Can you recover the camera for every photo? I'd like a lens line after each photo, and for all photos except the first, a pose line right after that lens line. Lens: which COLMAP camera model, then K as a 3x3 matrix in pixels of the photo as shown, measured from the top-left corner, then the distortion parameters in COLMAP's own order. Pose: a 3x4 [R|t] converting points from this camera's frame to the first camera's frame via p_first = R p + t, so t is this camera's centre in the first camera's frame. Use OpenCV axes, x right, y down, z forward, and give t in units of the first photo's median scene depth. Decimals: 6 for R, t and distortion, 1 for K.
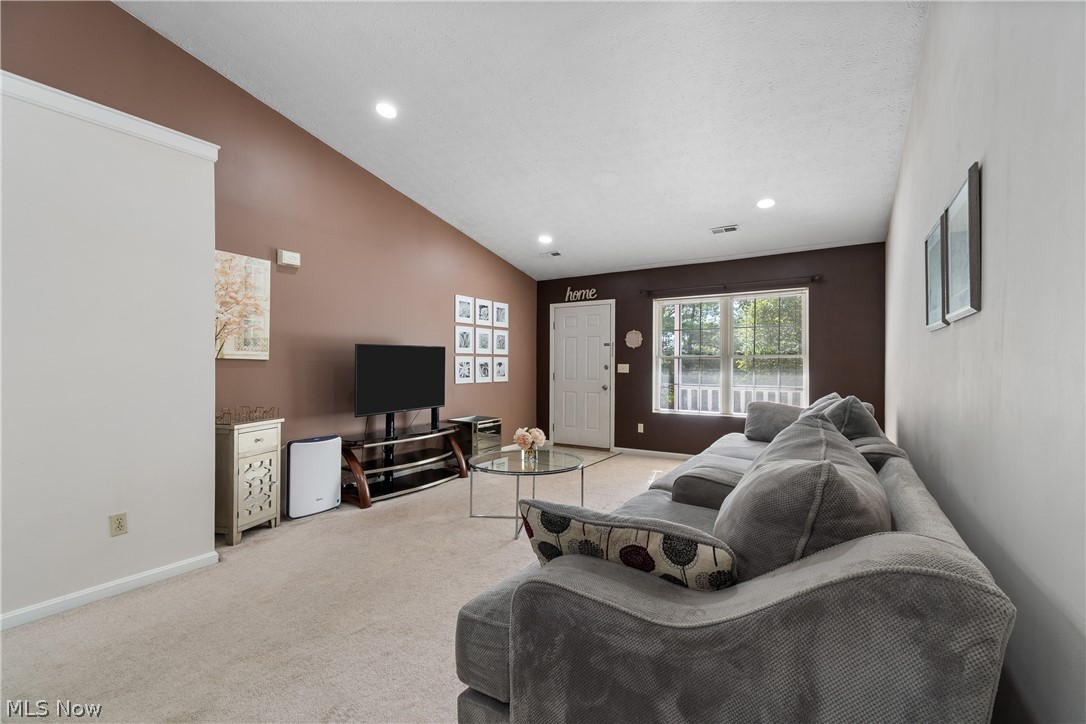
lens RADIAL K [[477.5, 0, 543.0], [0, 477.5, 362.0], [0, 0, 1]] dist [-0.000153, 0.000084]
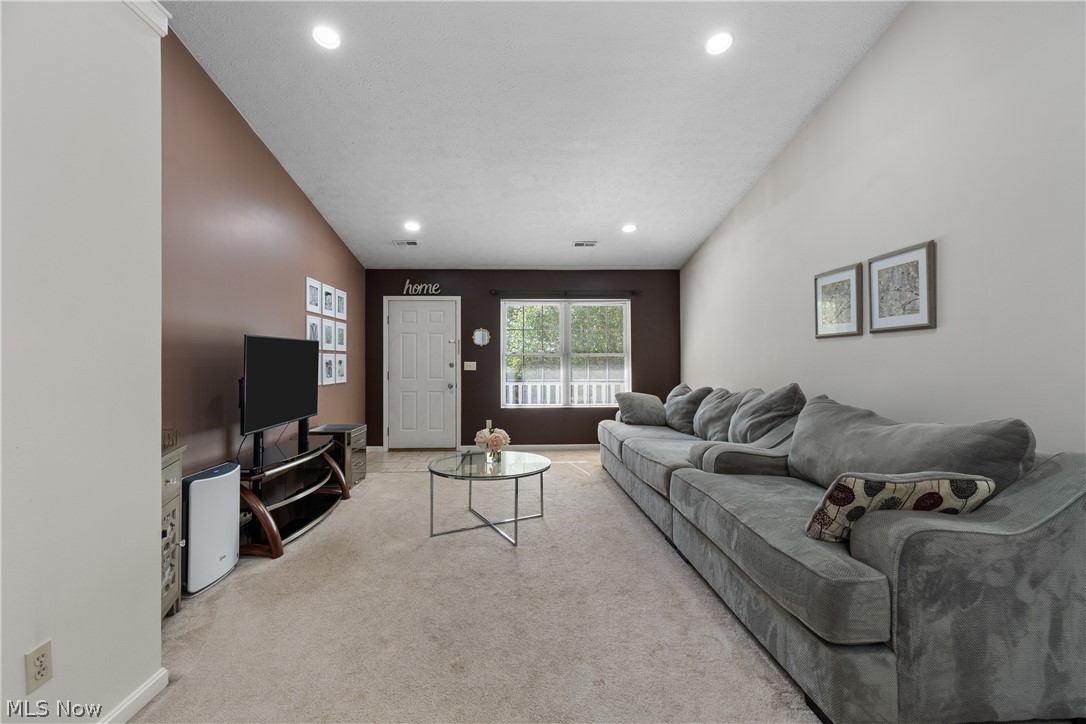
lens RADIAL K [[476.2, 0, 543.2], [0, 476.2, 356.3], [0, 0, 1]] dist [-0.000365, -0.000139]
pose [[0.821999, 0.003151, 0.569481, -0.311848], [0.001405, 0.999970, -0.007561, 0.000721], [-0.569488, 0.007016, 0.821970, 0.105919]]
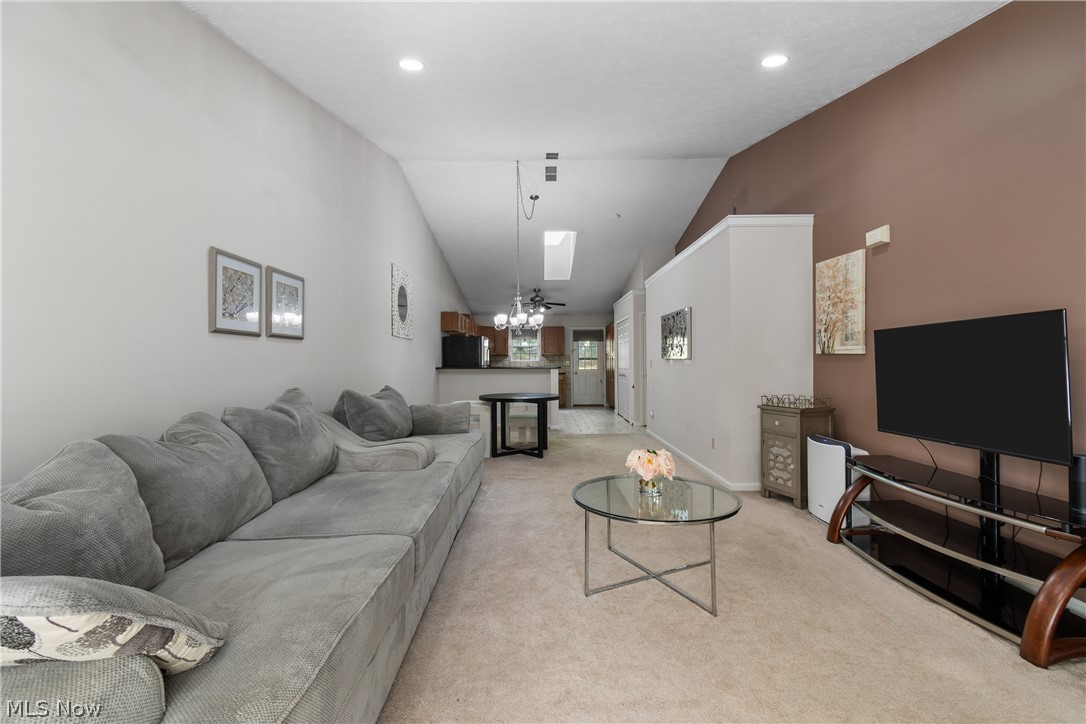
lens RADIAL K [[476.2, 0, 543.2], [0, 476.2, 356.3], [0, 0, 1]] dist [-0.000365, -0.000139]
pose [[-0.845251, -0.001518, -0.534368, 0.308084], [0.008503, 0.999831, -0.016289, 0.006753], [0.534302, -0.018312, -0.845095, 0.968725]]
